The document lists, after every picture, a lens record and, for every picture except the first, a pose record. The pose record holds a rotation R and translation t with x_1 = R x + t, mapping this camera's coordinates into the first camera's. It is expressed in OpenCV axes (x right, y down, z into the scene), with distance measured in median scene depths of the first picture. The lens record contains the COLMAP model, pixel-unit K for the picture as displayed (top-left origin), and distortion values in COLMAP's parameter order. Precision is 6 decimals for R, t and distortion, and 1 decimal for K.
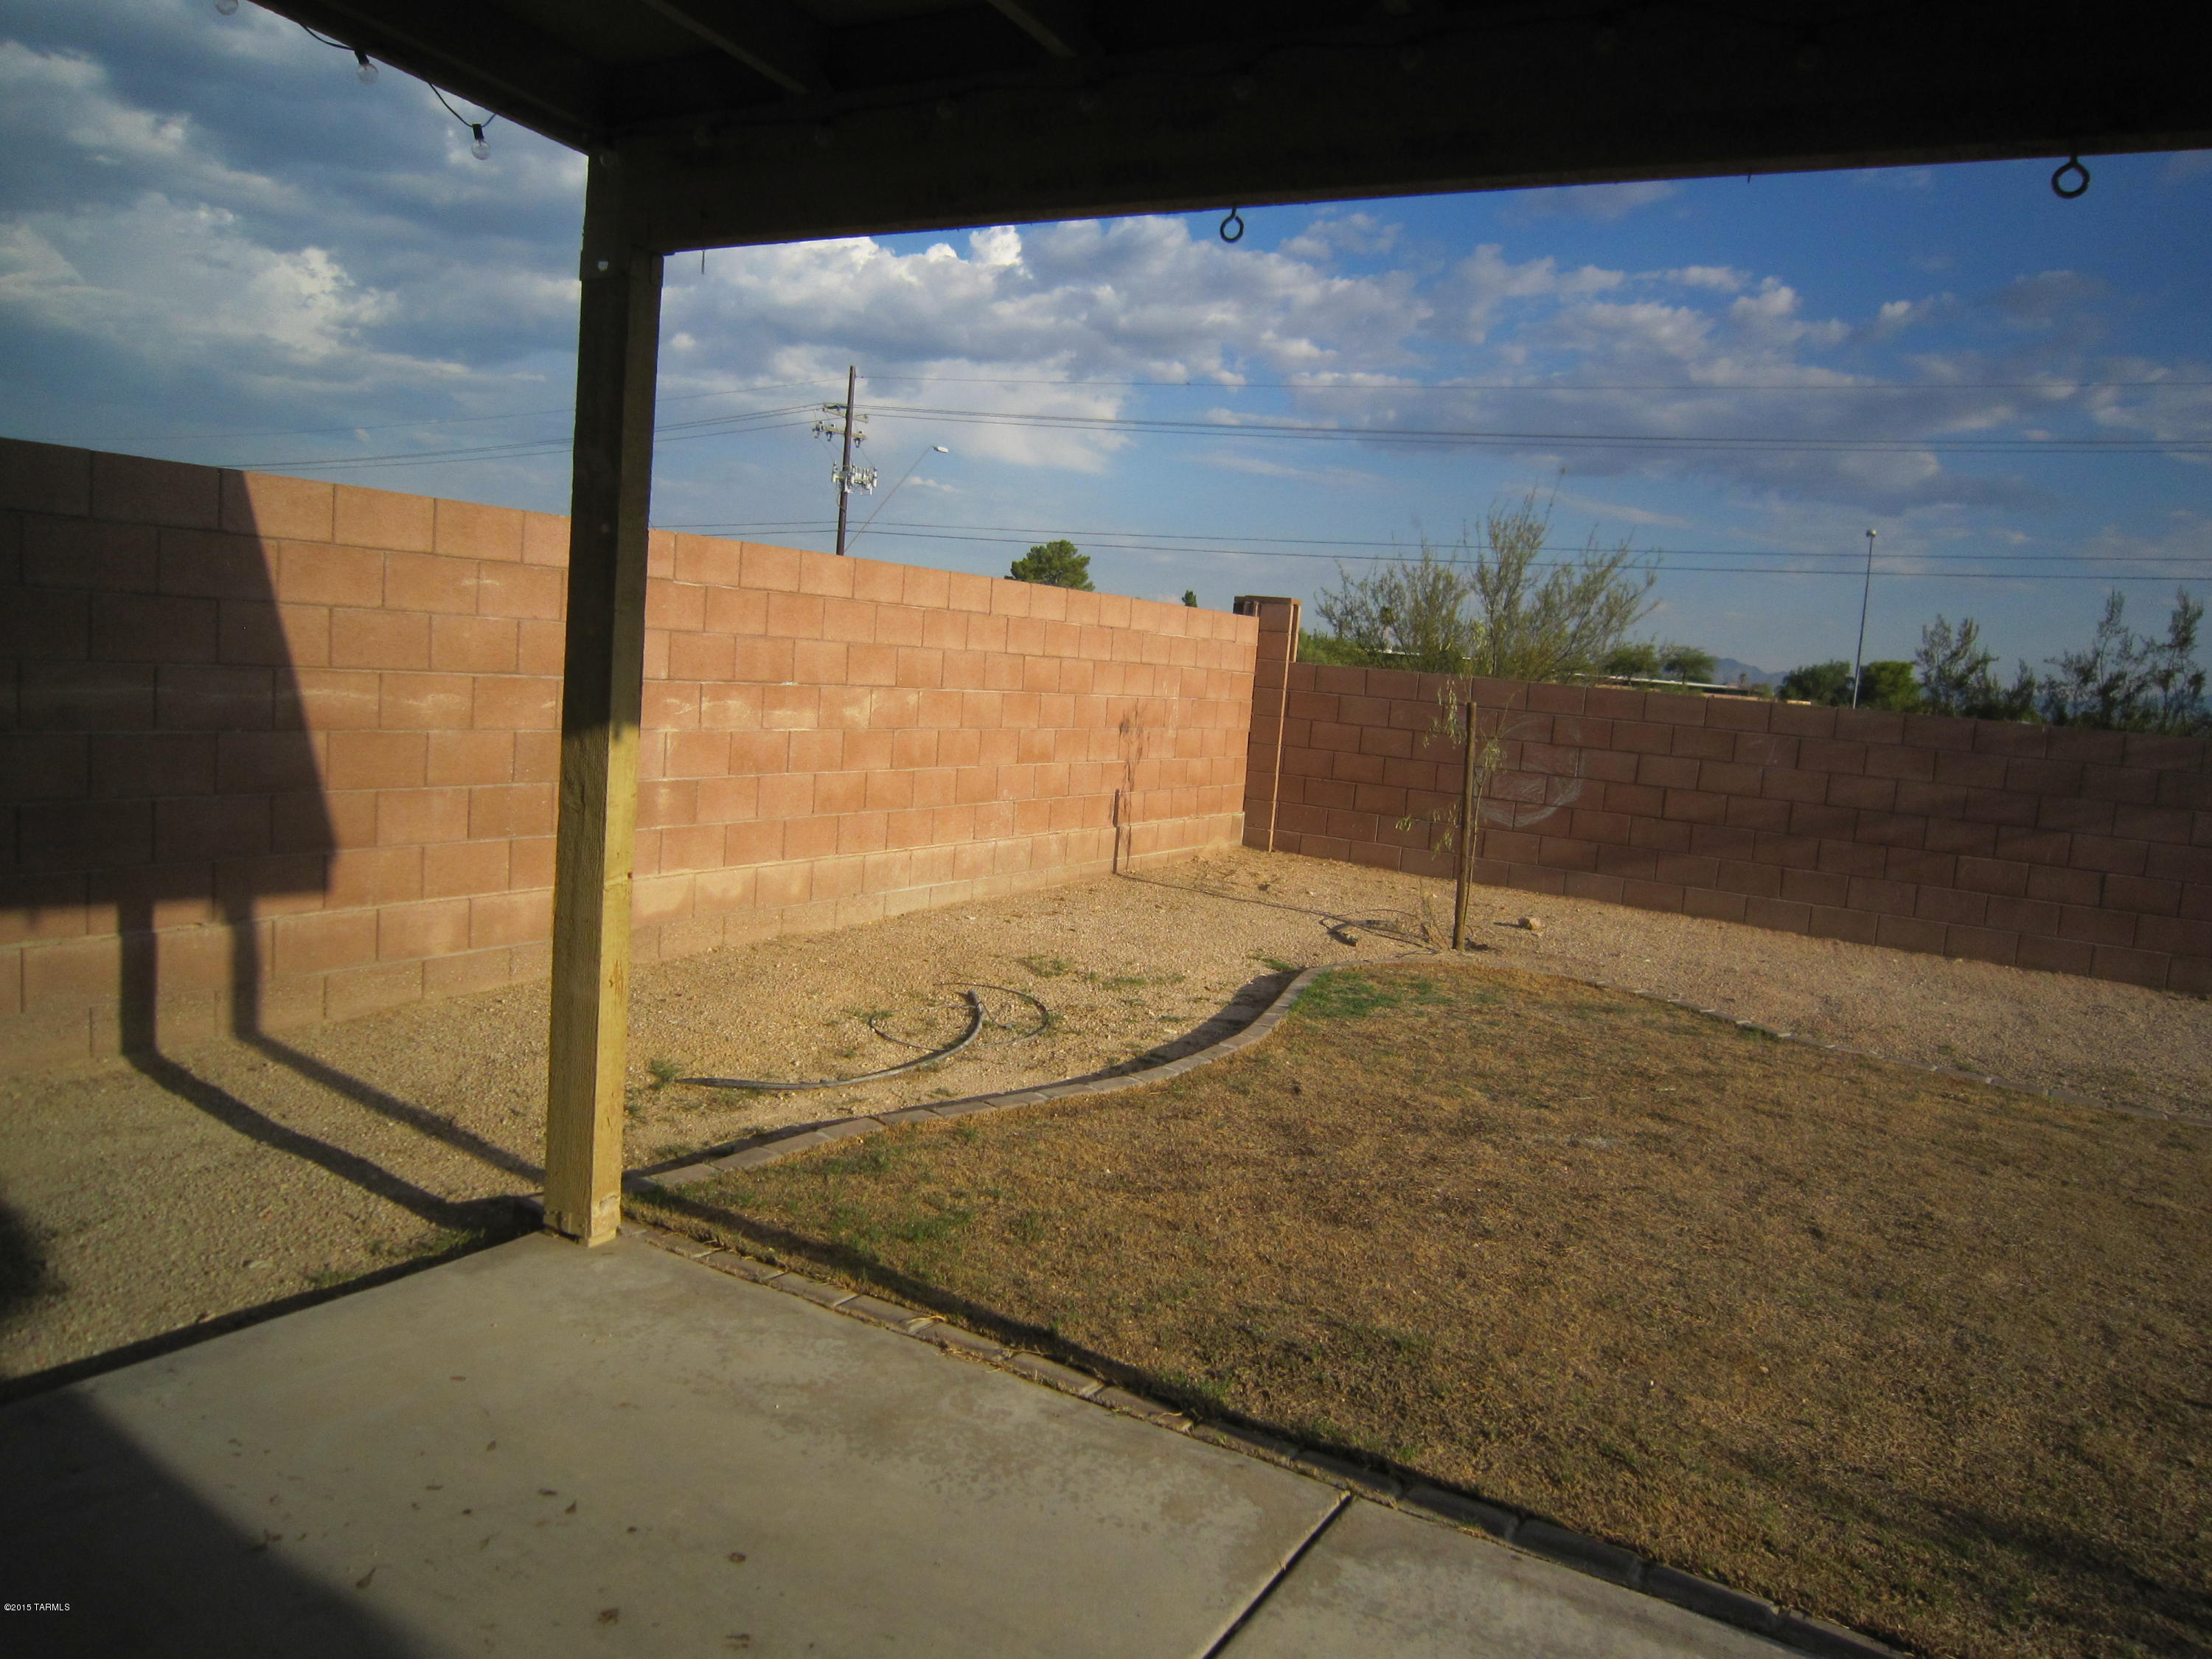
lens RADIAL K [[1615.6, 0, 1106.0], [0, 1615.6, 829.5], [0, 0, 1]] dist [-0.051434, 0.019371]
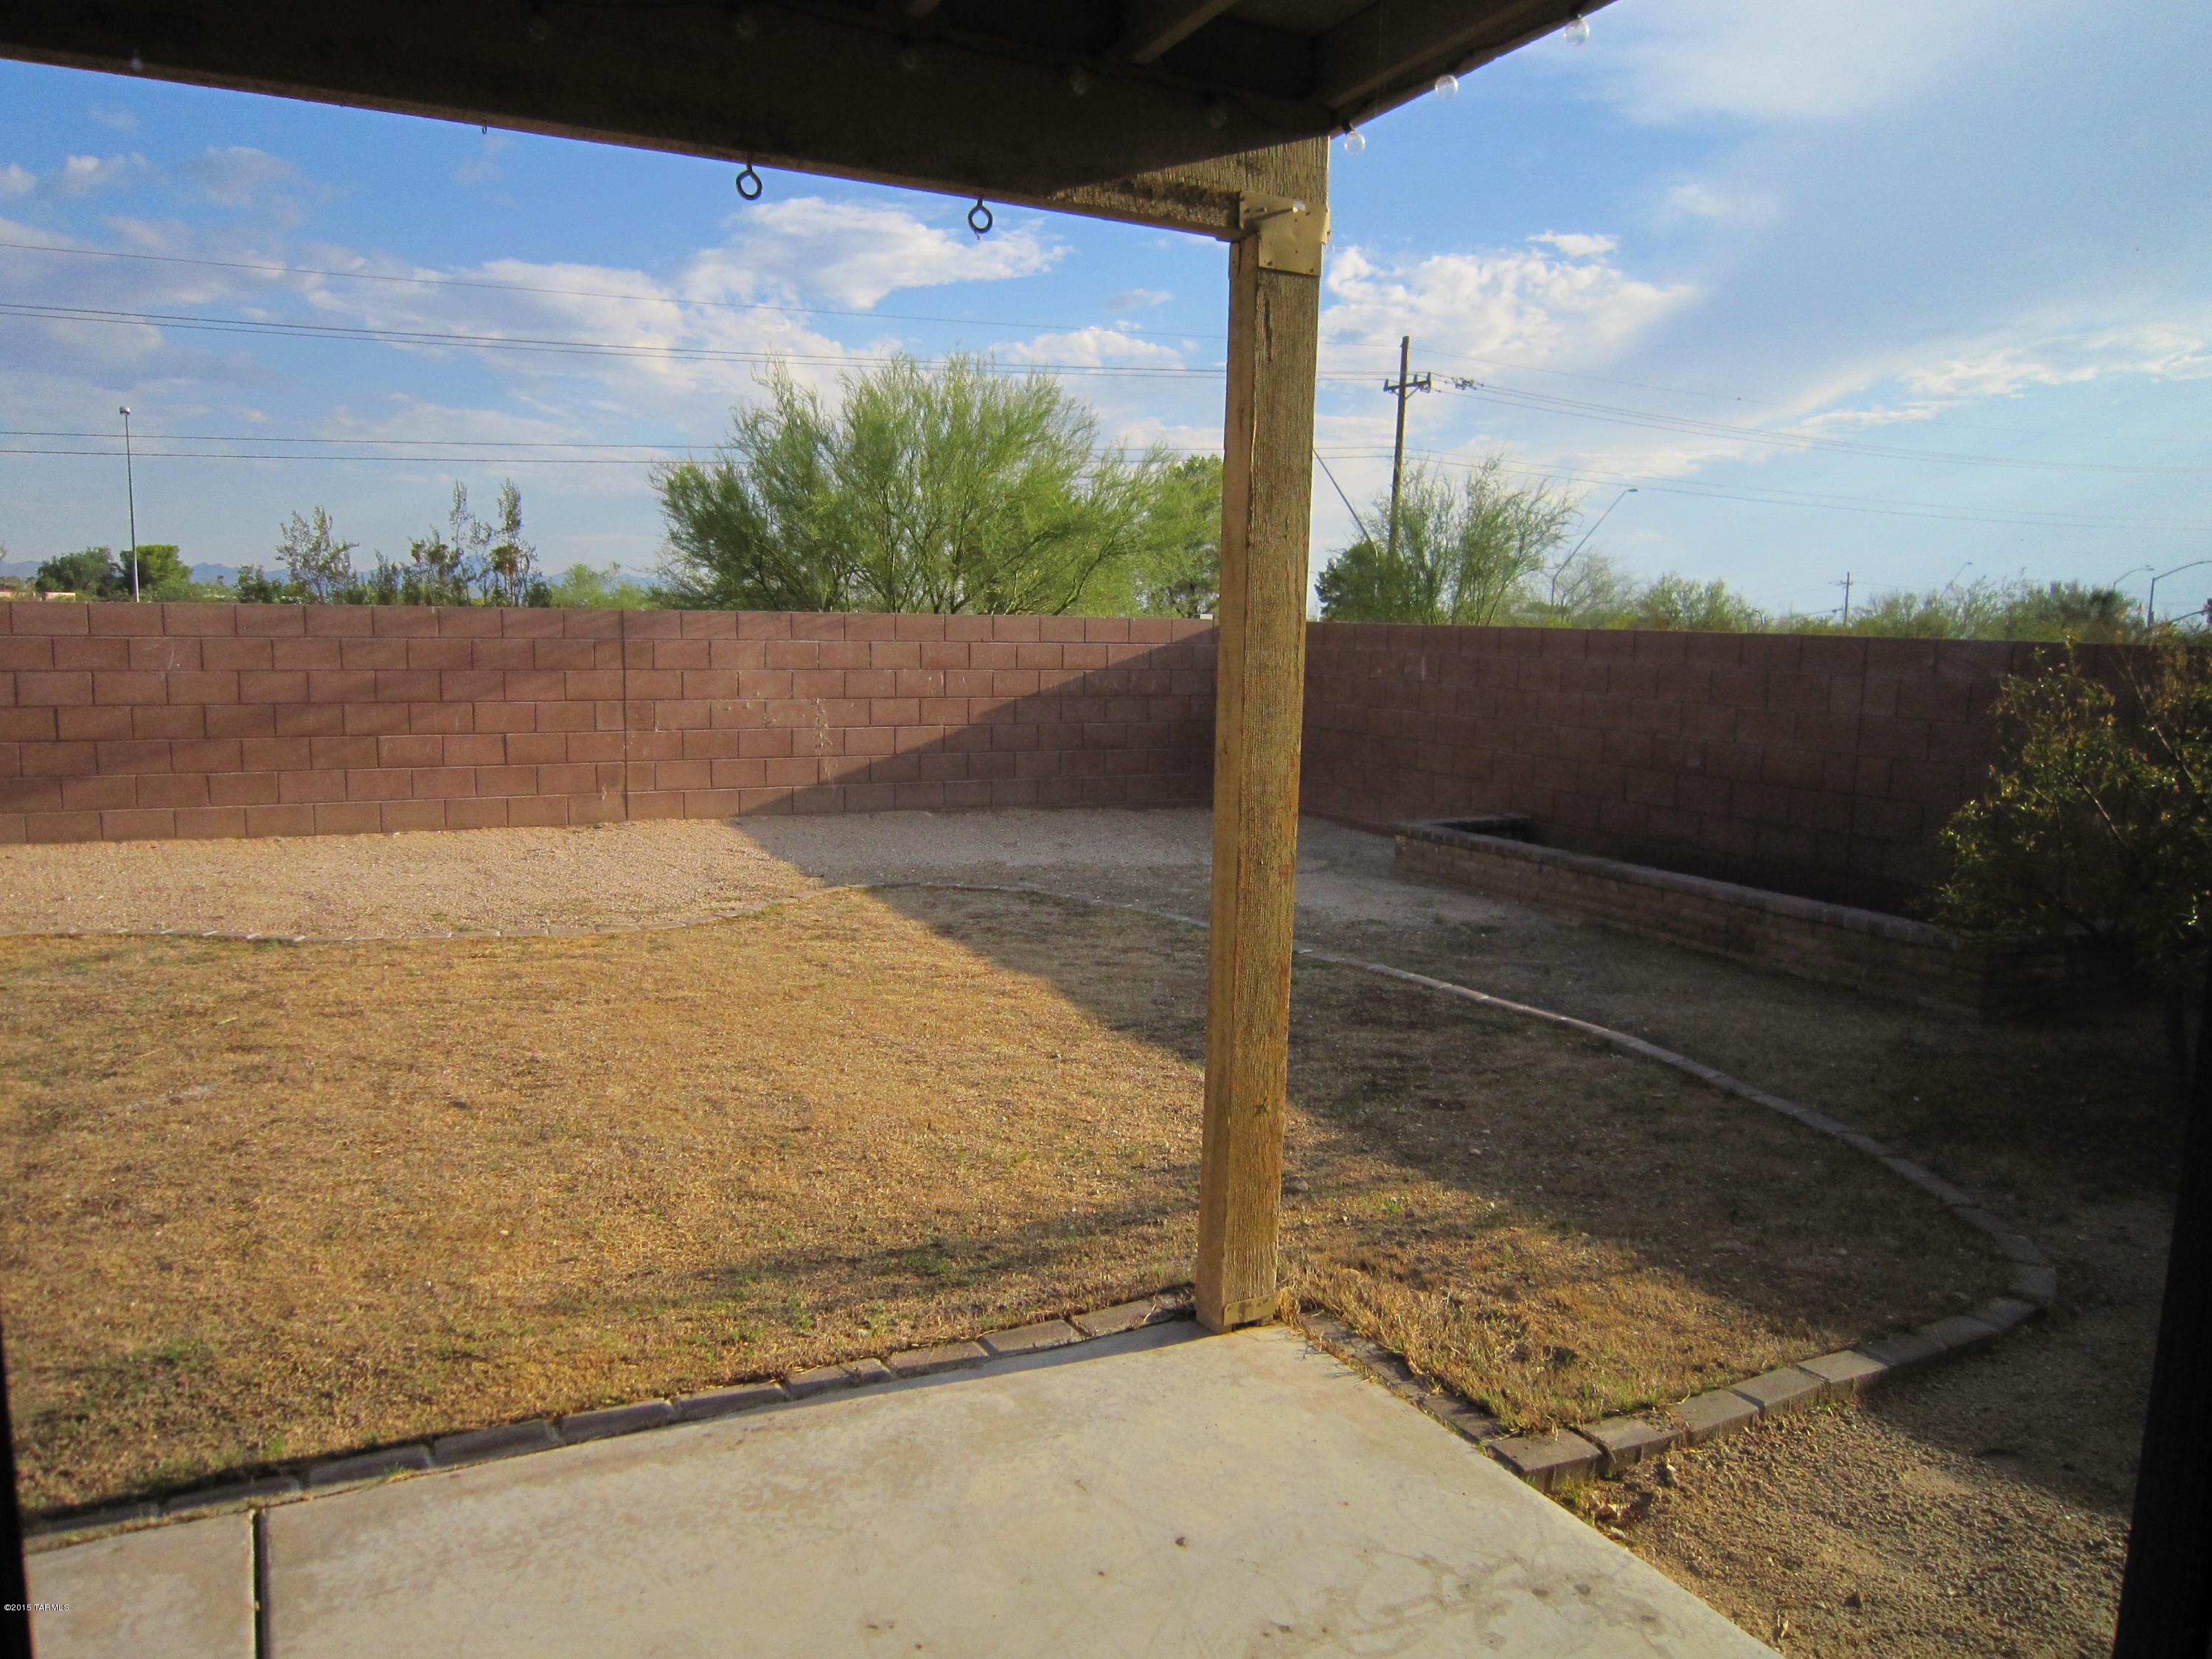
lens RADIAL K [[1615.6, 0, 1106.0], [0, 1615.6, 829.5], [0, 0, 1]] dist [-0.051434, 0.019371]
pose [[0.516042, -0.181353, 0.837145, -0.215677], [0.114914, 0.983153, 0.142147, -0.034826], [-0.848820, 0.022846, 0.528188, 0.065694]]
